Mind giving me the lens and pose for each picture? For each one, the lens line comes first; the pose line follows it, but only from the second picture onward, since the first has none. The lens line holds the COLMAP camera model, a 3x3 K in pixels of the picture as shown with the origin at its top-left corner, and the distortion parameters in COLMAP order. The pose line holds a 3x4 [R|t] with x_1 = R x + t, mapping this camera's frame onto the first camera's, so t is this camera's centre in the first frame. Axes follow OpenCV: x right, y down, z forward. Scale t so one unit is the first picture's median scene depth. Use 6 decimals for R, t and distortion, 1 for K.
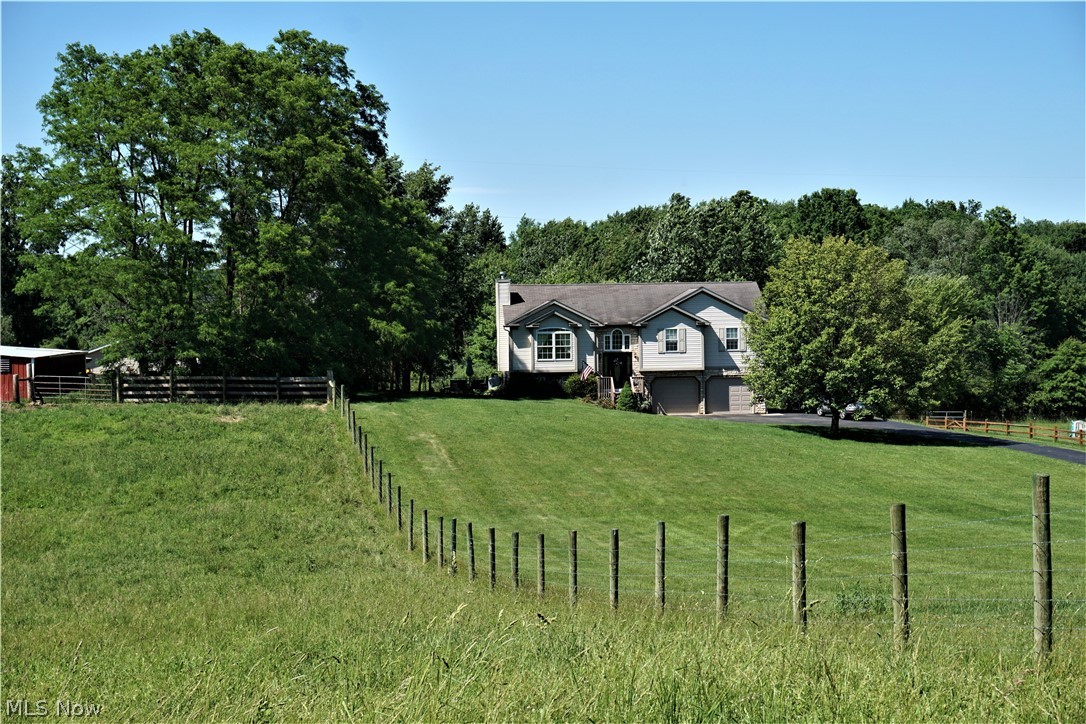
lens RADIAL K [[1918.0, 0, 543.0], [0, 1918.0, 362.0], [0, 0, 1]] dist [0.009169, -0.010905]
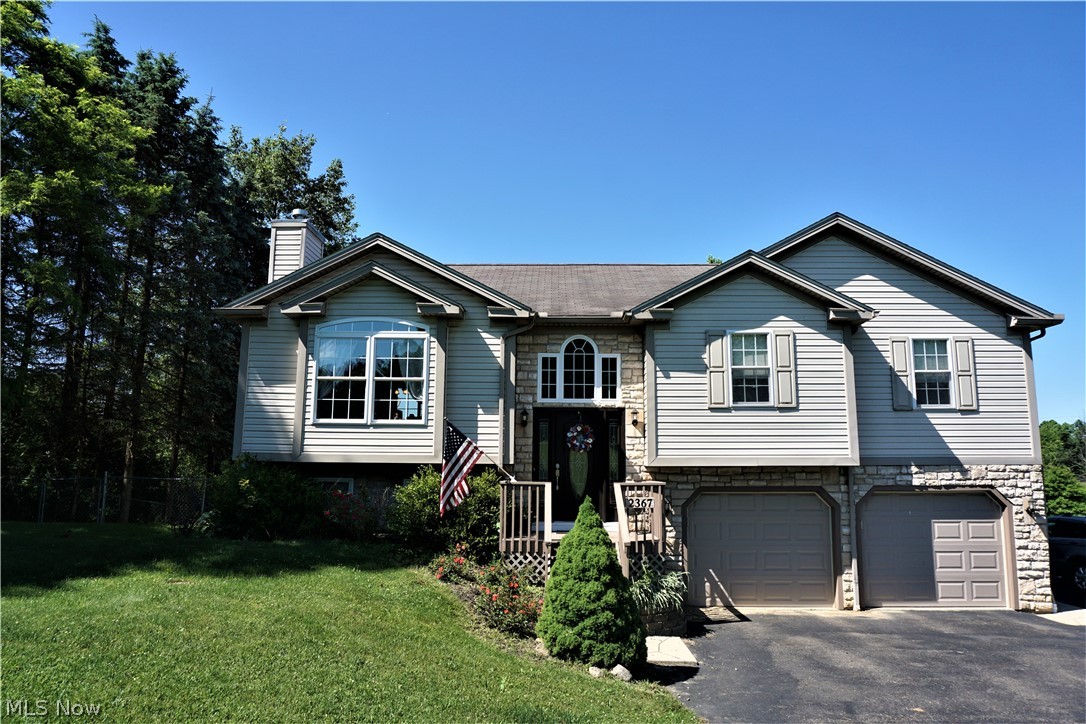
lens RADIAL K [[759.0, 0, 543.0], [0, 759.0, 362.0], [0, 0, 1]] dist [-0.057011, -0.000898]
pose [[0.996173, 0.007736, -0.087065, 0.044000], [-0.022490, 0.985226, -0.169777, 0.009303], [0.084466, 0.171085, 0.981629, 0.876375]]
